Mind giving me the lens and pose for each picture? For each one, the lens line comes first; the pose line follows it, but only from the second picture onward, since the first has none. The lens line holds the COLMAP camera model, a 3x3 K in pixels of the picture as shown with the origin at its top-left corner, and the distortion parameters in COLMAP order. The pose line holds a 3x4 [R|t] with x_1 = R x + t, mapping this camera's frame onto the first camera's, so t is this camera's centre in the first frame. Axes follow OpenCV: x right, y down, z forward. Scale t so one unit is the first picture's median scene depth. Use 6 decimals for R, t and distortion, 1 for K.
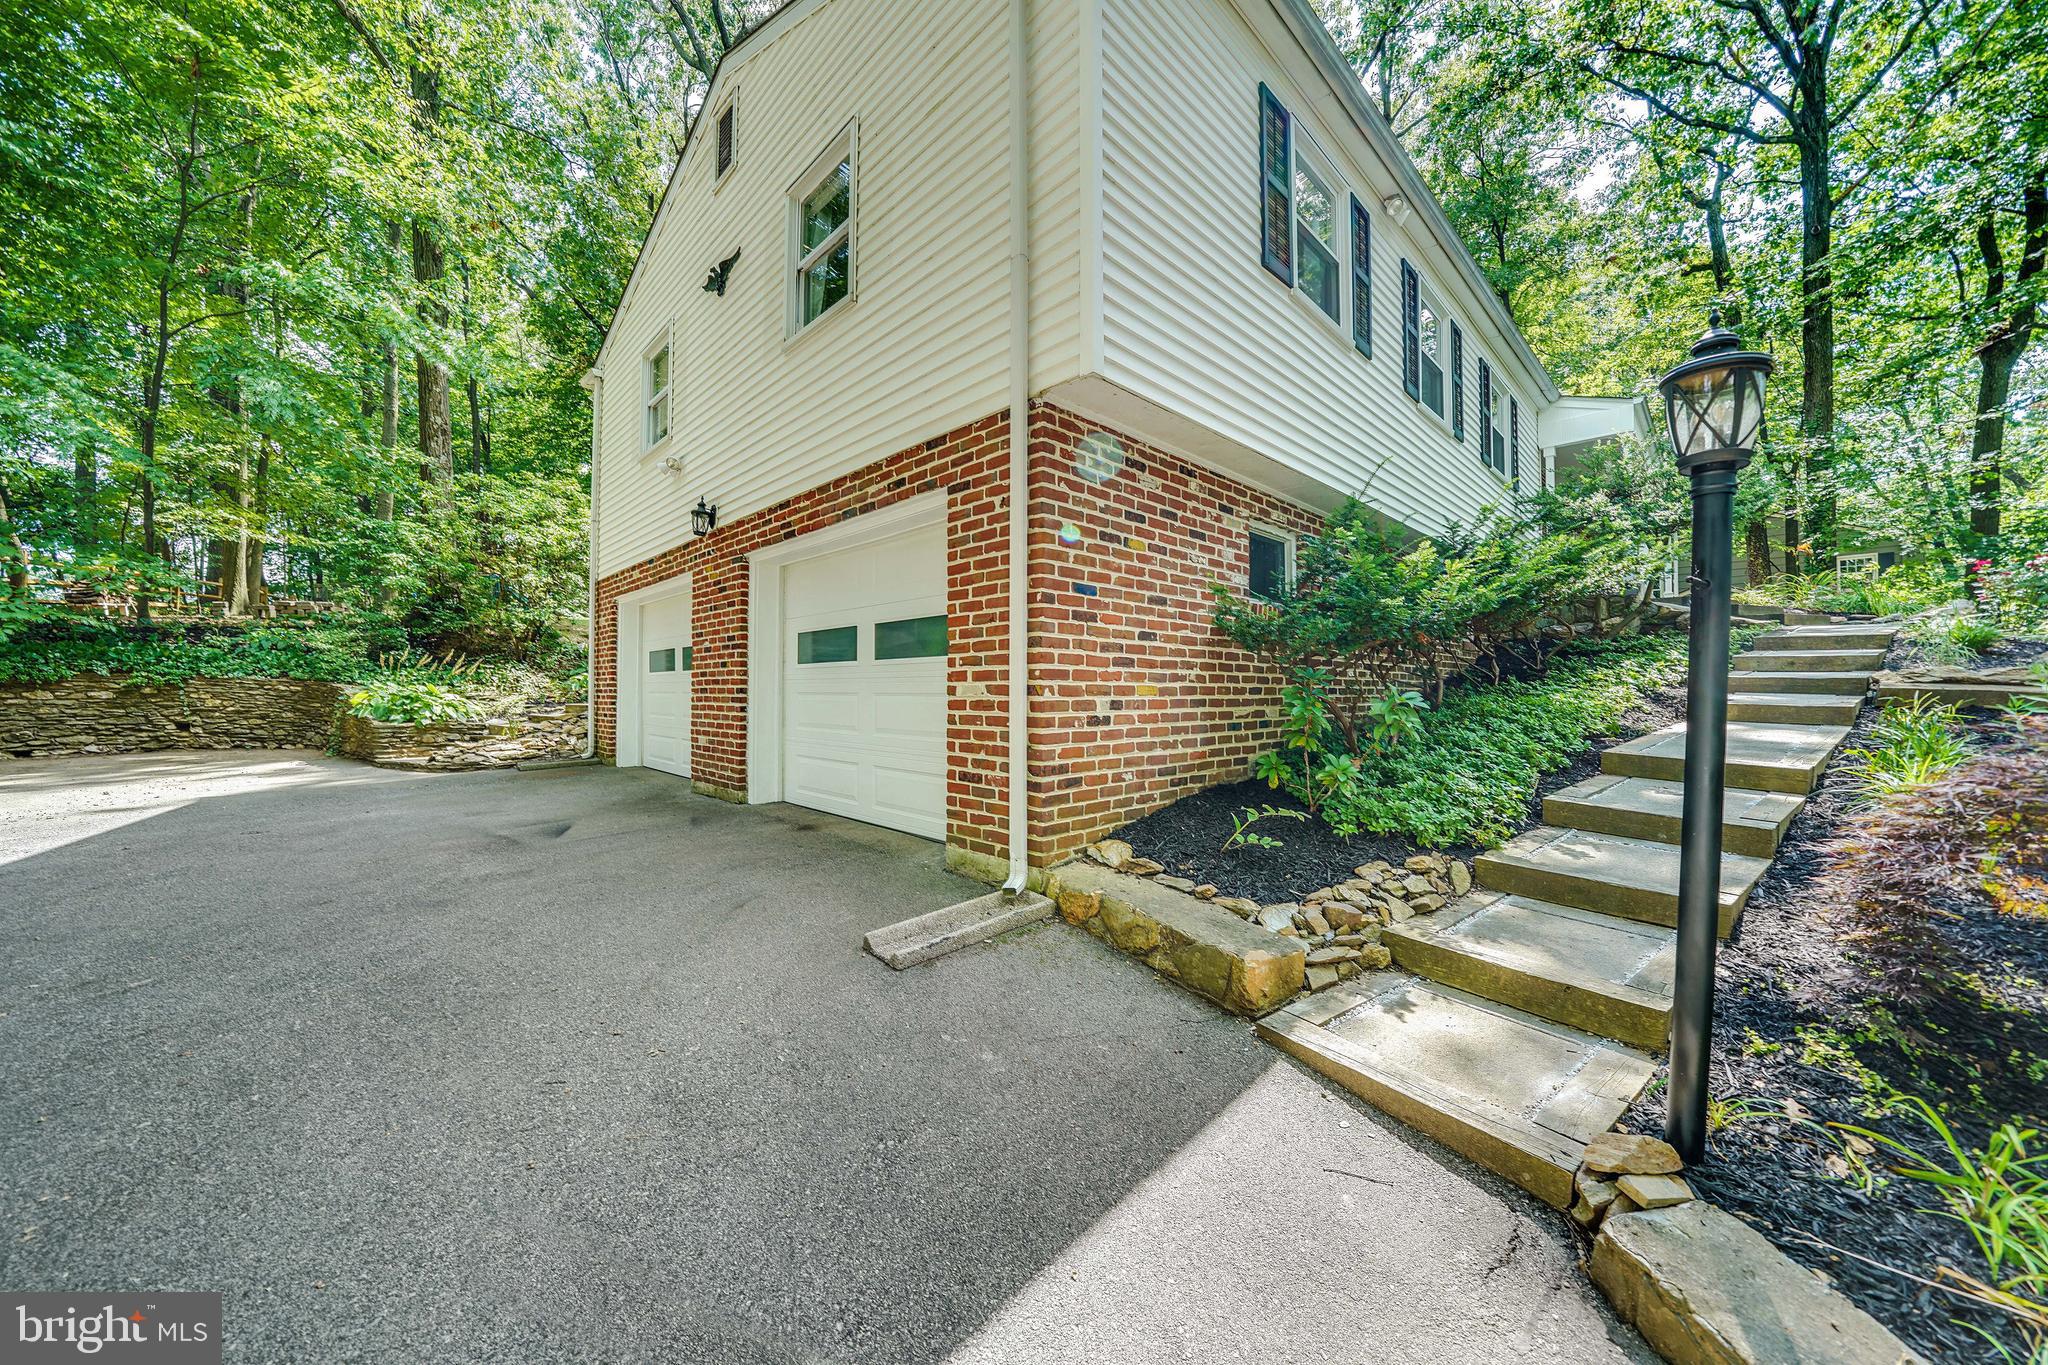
lens RADIAL K [[710.4, 0, 1025.7], [0, 710.4, 684.5], [0, 0, 1]] dist [-0.002382, -0.000158]
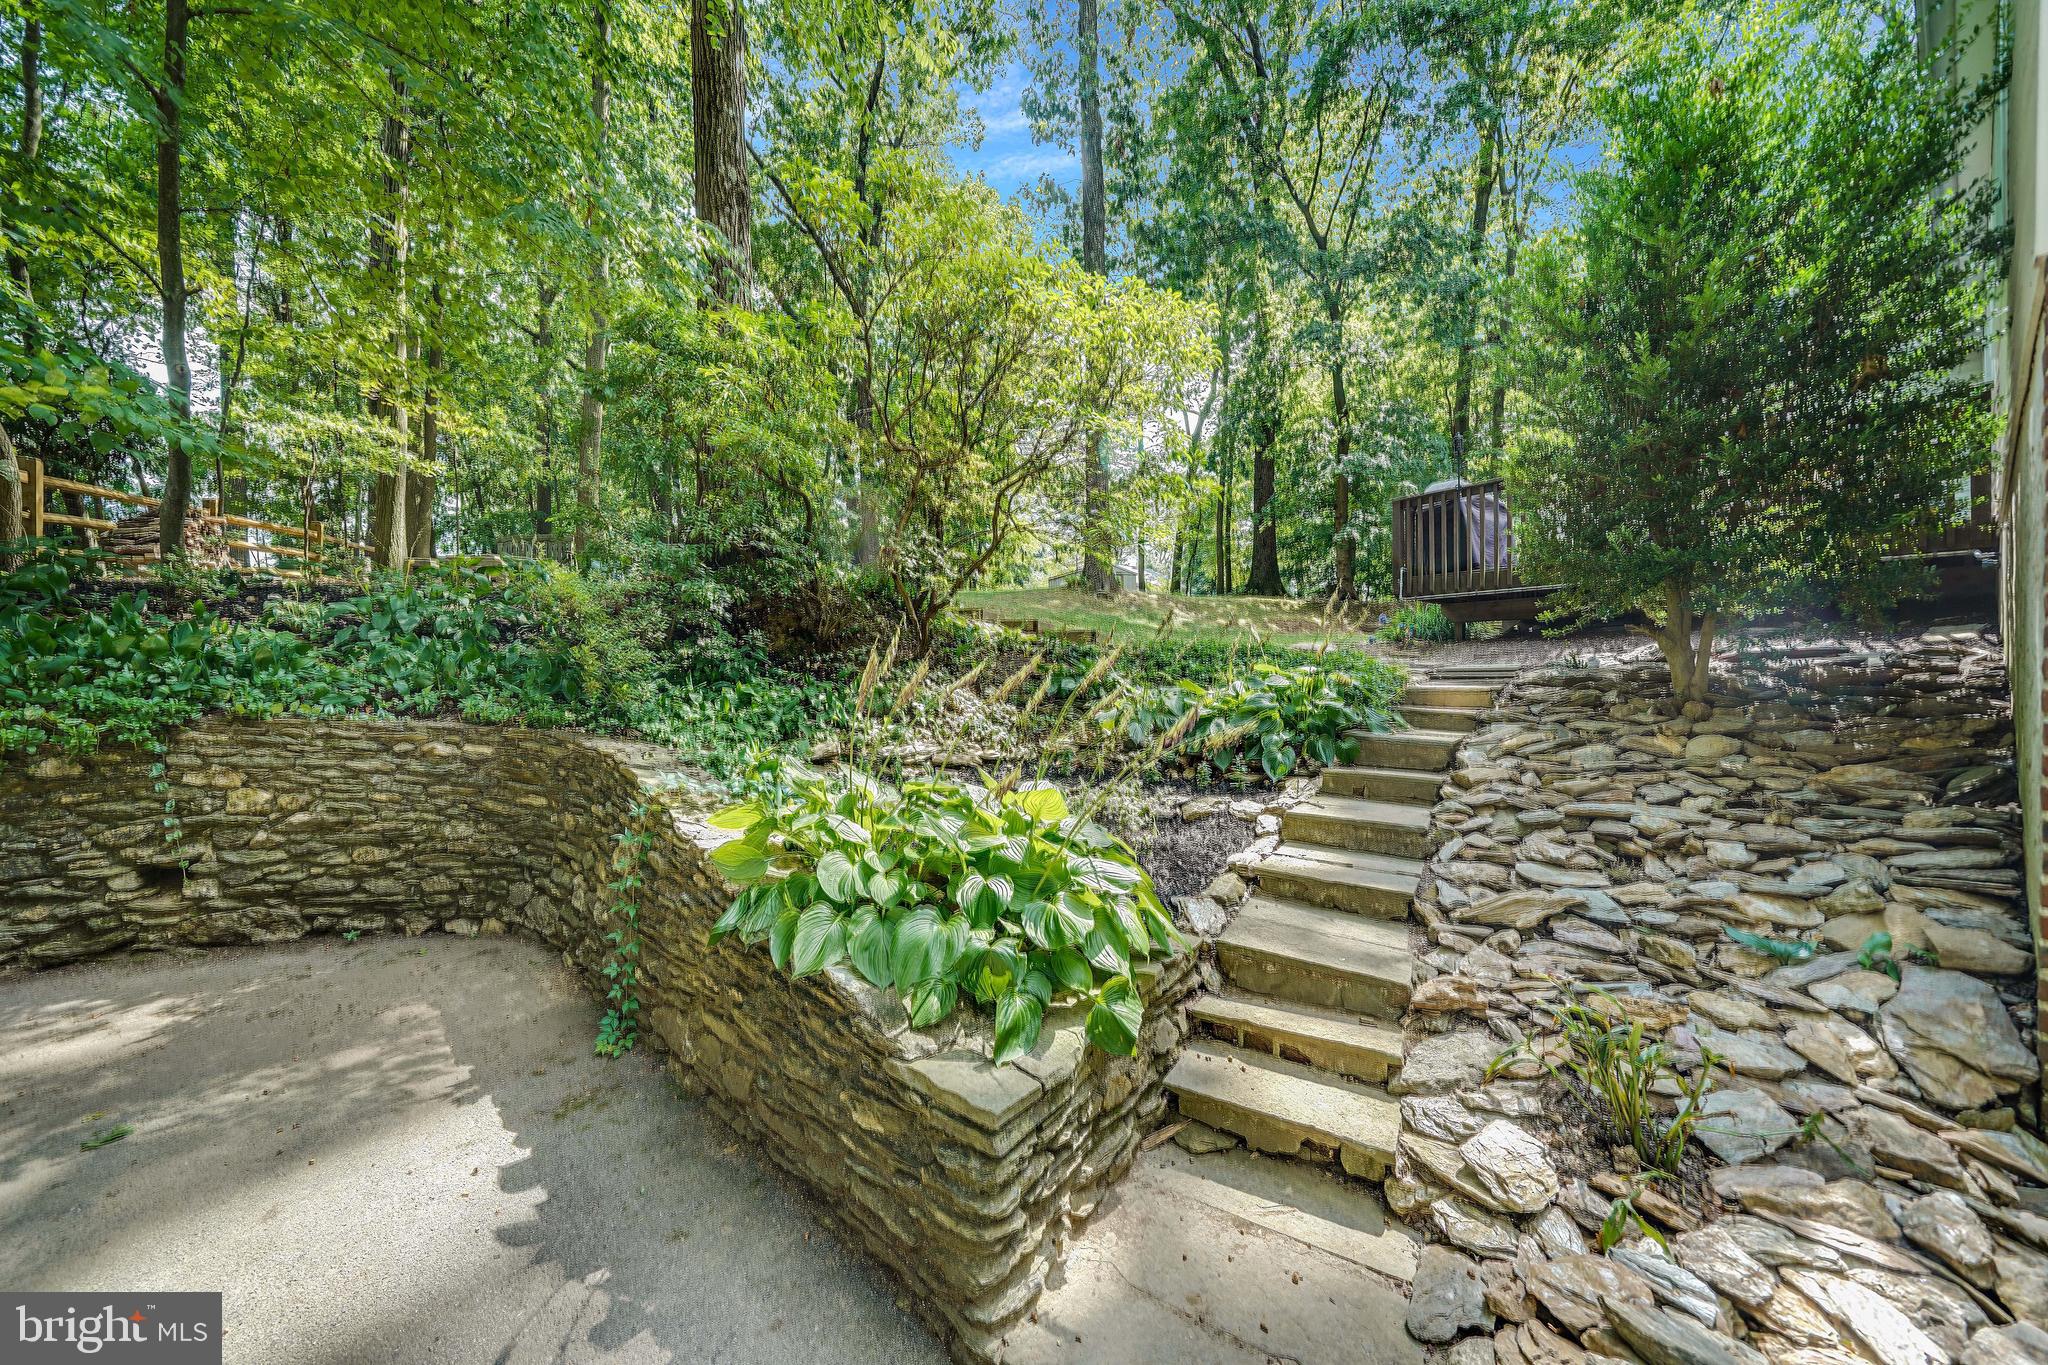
lens RADIAL K [[710.4, 0, 1023.4], [0, 710.4, 684.8], [0, 0, 1]] dist [-0.002382, -0.000158]
pose [[0.990248, 0.003235, -0.139276, -0.760989], [-0.002689, 0.999988, 0.004105, -0.028354], [0.139288, -0.003691, 0.990245, 0.734765]]
